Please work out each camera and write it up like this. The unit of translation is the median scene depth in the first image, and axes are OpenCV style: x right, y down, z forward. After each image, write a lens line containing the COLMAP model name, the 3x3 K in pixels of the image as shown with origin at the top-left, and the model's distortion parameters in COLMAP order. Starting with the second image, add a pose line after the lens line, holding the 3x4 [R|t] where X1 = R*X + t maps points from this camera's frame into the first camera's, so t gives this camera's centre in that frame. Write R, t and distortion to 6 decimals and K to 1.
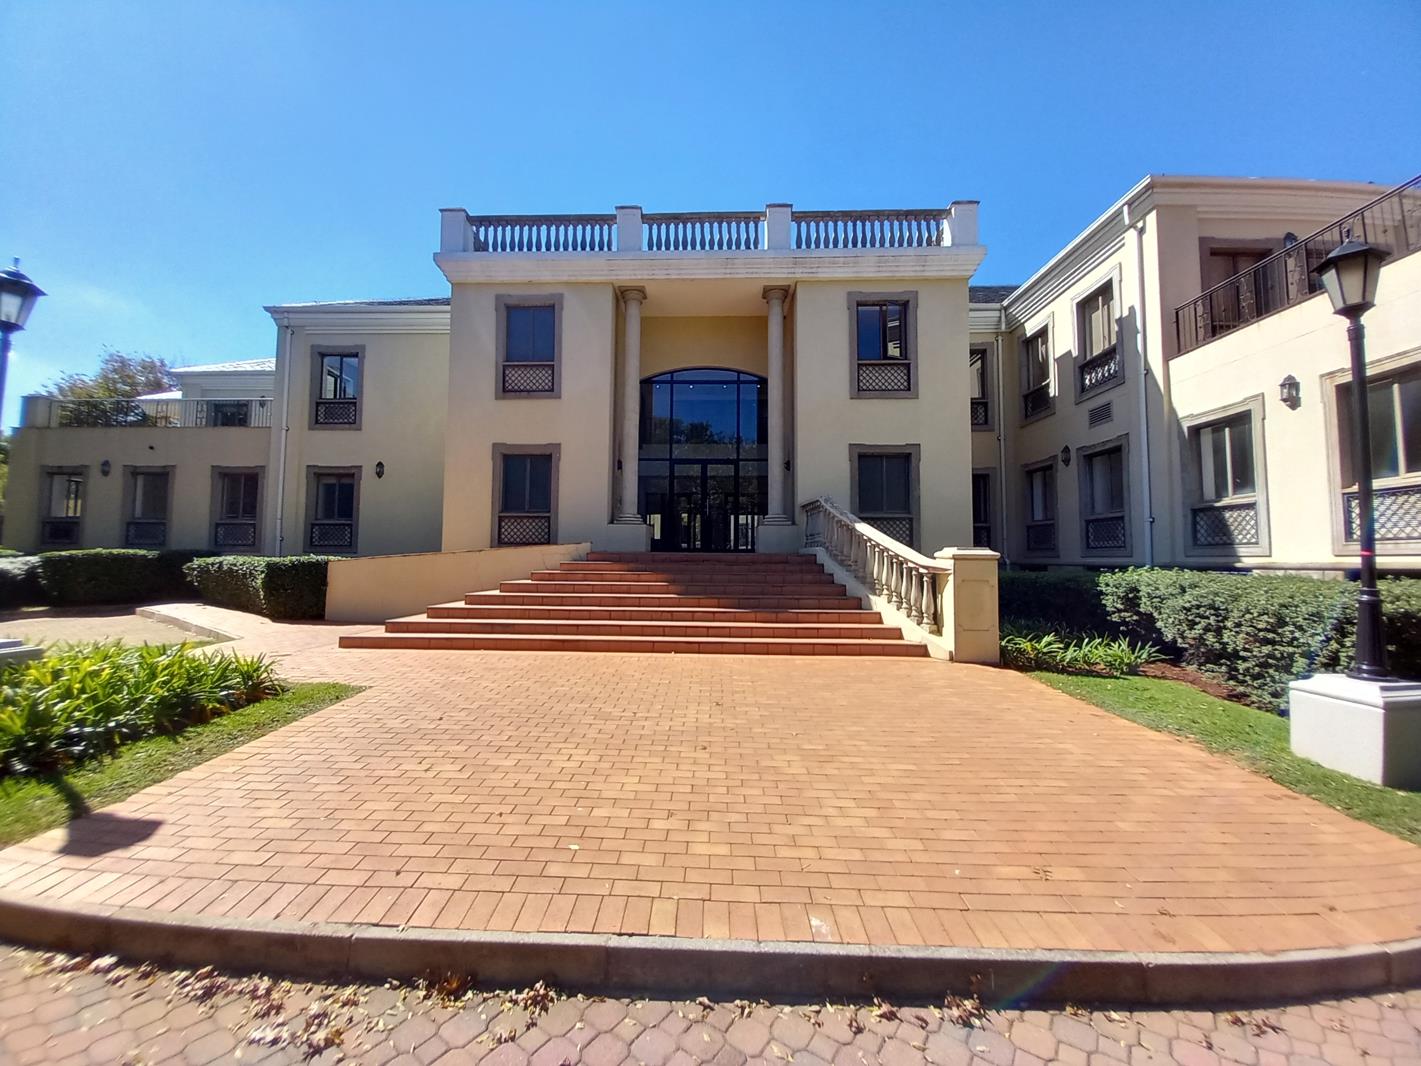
lens RADIAL K [[557.4, 0, 694.9], [0, 557.4, 527.7], [0, 0, 1]] dist [0.023992, -0.018230]
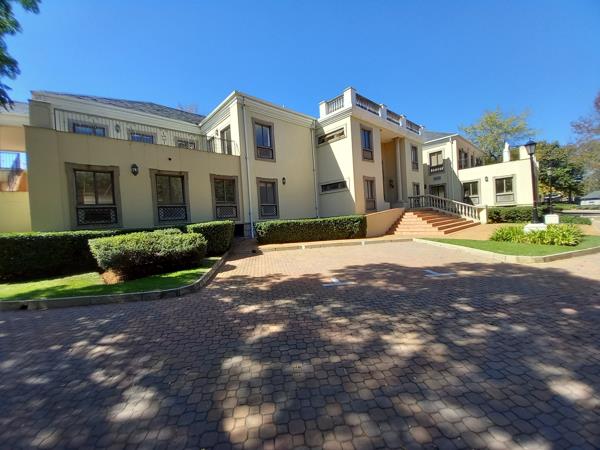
lens RADIAL K [[235.3, 0, 293.4], [0, 235.3, 222.8], [0, 0, 1]] dist [0.023992, -0.018230]
pose [[0.726267, -0.068907, 0.683950, -1.908736], [0.029265, 0.997160, 0.069388, 0.000562], [-0.686789, -0.030378, 0.726221, 0.430988]]
